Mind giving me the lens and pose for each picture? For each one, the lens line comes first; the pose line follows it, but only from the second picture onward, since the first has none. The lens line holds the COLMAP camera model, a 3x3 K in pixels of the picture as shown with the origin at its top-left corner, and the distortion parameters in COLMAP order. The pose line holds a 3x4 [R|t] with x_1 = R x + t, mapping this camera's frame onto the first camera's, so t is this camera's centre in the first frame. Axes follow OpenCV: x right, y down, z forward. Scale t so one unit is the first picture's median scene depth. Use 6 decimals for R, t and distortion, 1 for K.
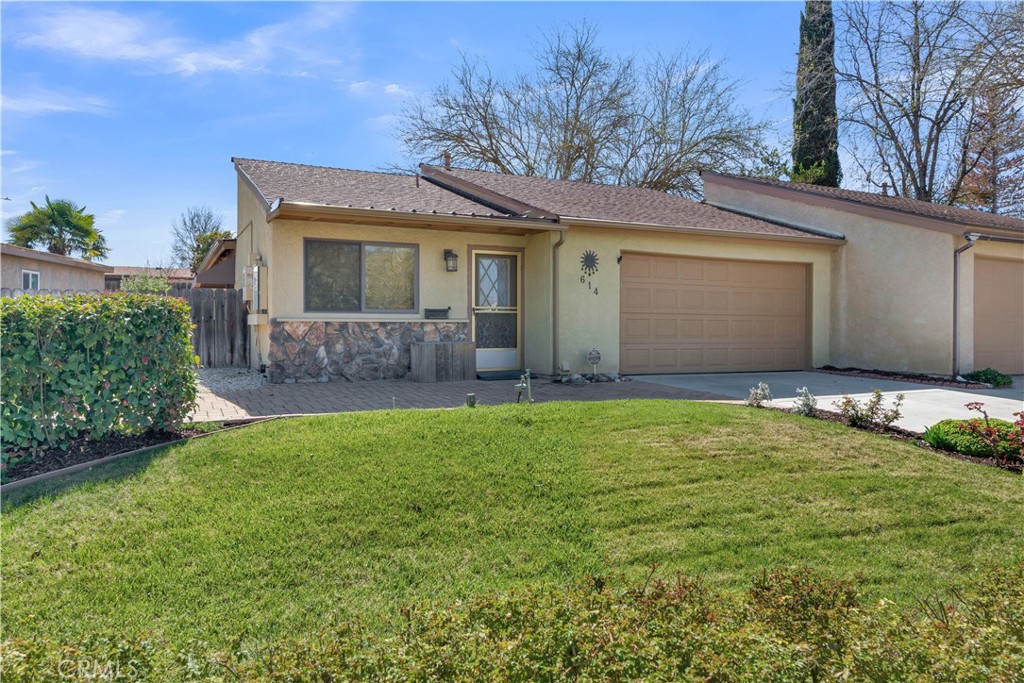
lens RADIAL K [[695.2, 0, 512.0], [0, 695.2, 341.5], [0, 0, 1]] dist [0.001821, -0.000079]
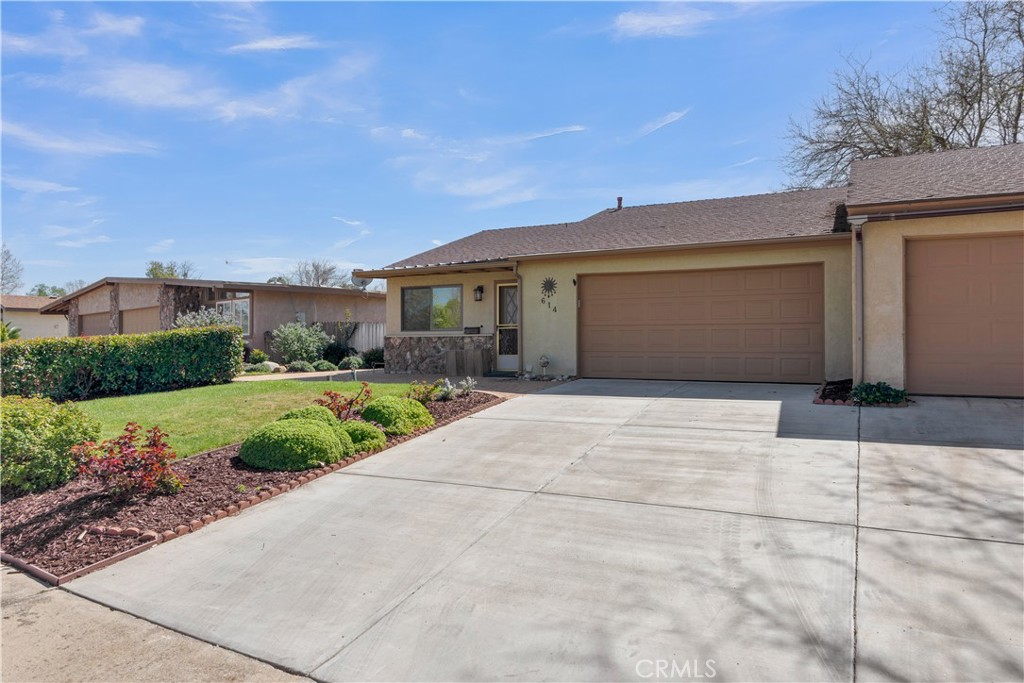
lens RADIAL K [[688.3, 0, 513.0], [0, 688.3, 322.9], [0, 0, 1]] dist [0.000988, 0.000656]
pose [[0.598679, -0.032856, -0.800315, 1.072190], [-0.011774, 0.998689, -0.049807, 0.015041], [0.800902, 0.039241, 0.597508, 0.200889]]
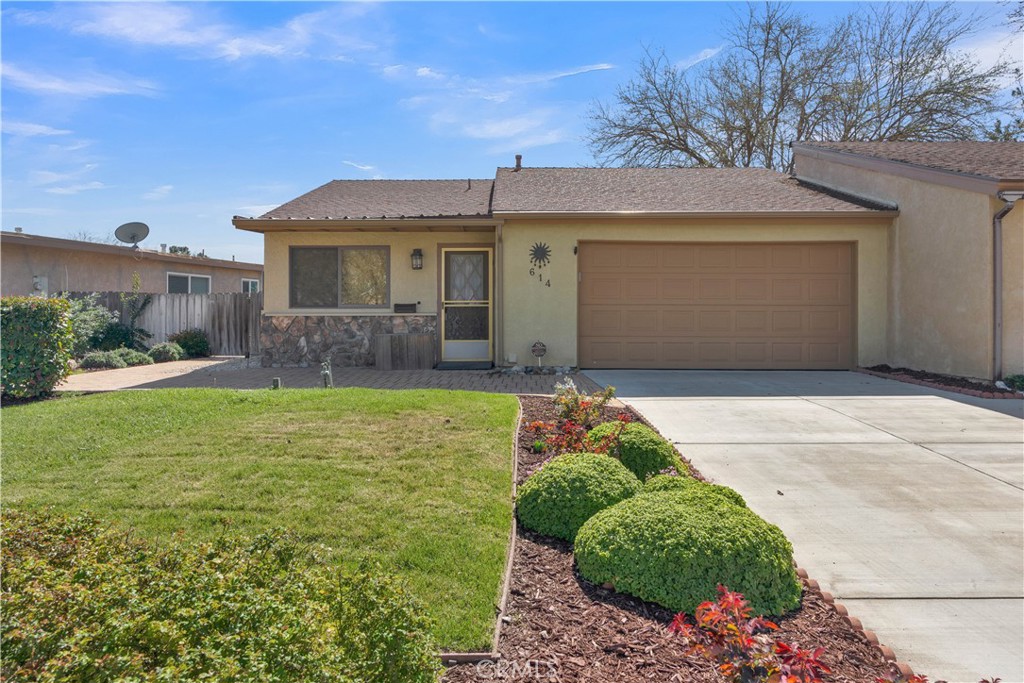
lens RADIAL K [[688.3, 0, 513.0], [0, 688.3, 322.9], [0, 0, 1]] dist [0.000988, 0.000656]
pose [[0.896690, -0.003776, -0.442644, 0.513214], [-0.004880, 0.999819, -0.018415, 0.002669], [0.442633, 0.018673, 0.896508, 0.097865]]
